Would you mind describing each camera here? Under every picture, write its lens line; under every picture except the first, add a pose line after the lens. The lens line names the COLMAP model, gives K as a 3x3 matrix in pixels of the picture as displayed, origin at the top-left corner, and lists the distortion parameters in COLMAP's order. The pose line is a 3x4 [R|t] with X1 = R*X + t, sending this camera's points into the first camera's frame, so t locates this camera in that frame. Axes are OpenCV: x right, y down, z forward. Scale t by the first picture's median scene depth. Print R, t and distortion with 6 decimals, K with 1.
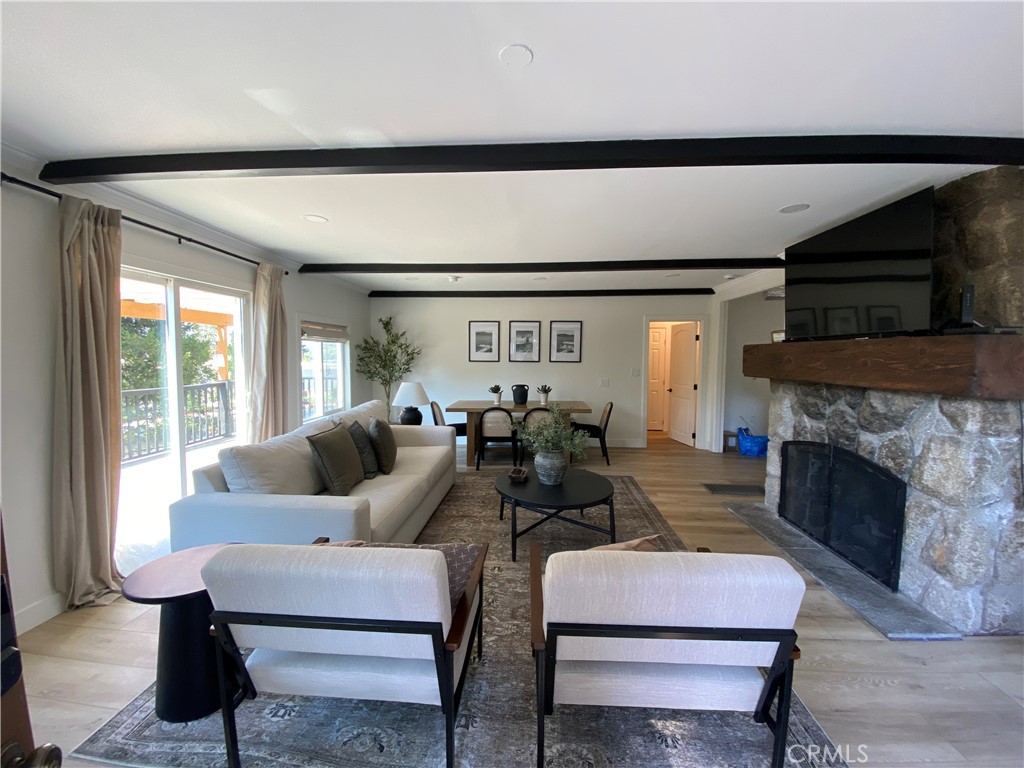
lens RADIAL K [[411.2, 0, 512.6], [0, 411.2, 379.0], [0, 0, 1]] dist [-0.001359, -0.000040]
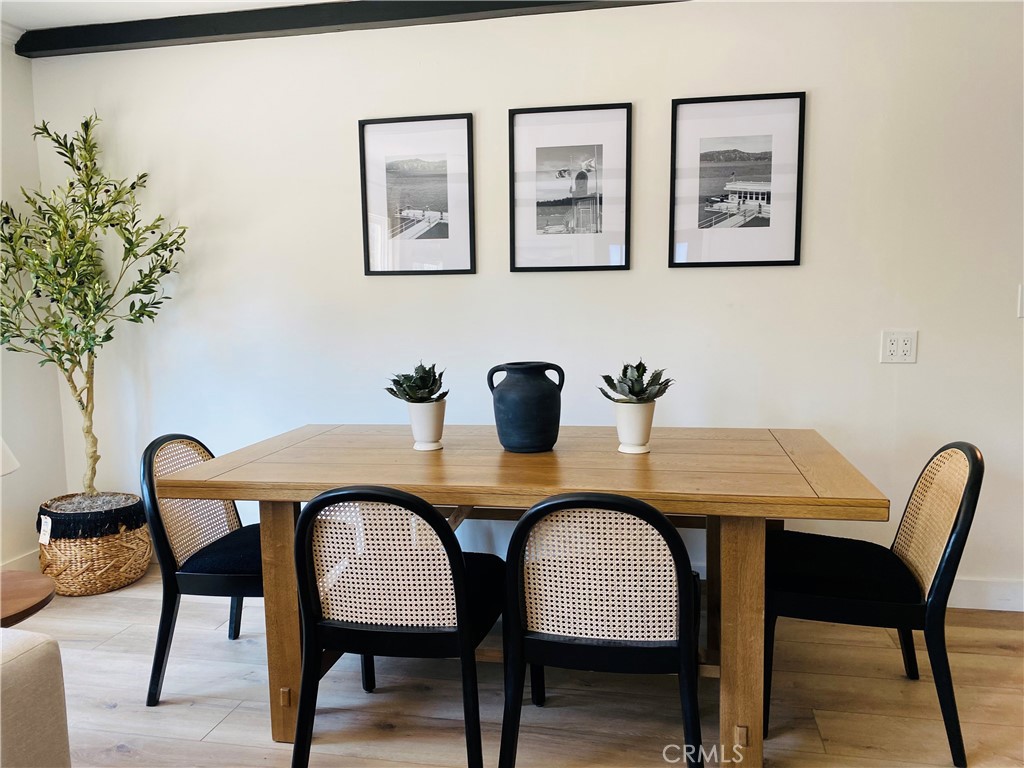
lens RADIAL K [[780.1, 0, 511.7], [0, 780.1, 383.9], [0, 0, 1]] dist [-0.005904, -0.000239]
pose [[0.990066, -0.009604, -0.140276, 0.060556], [0.017014, 0.998517, 0.051719, 0.003099], [0.139572, -0.053592, 0.988761, 0.516637]]
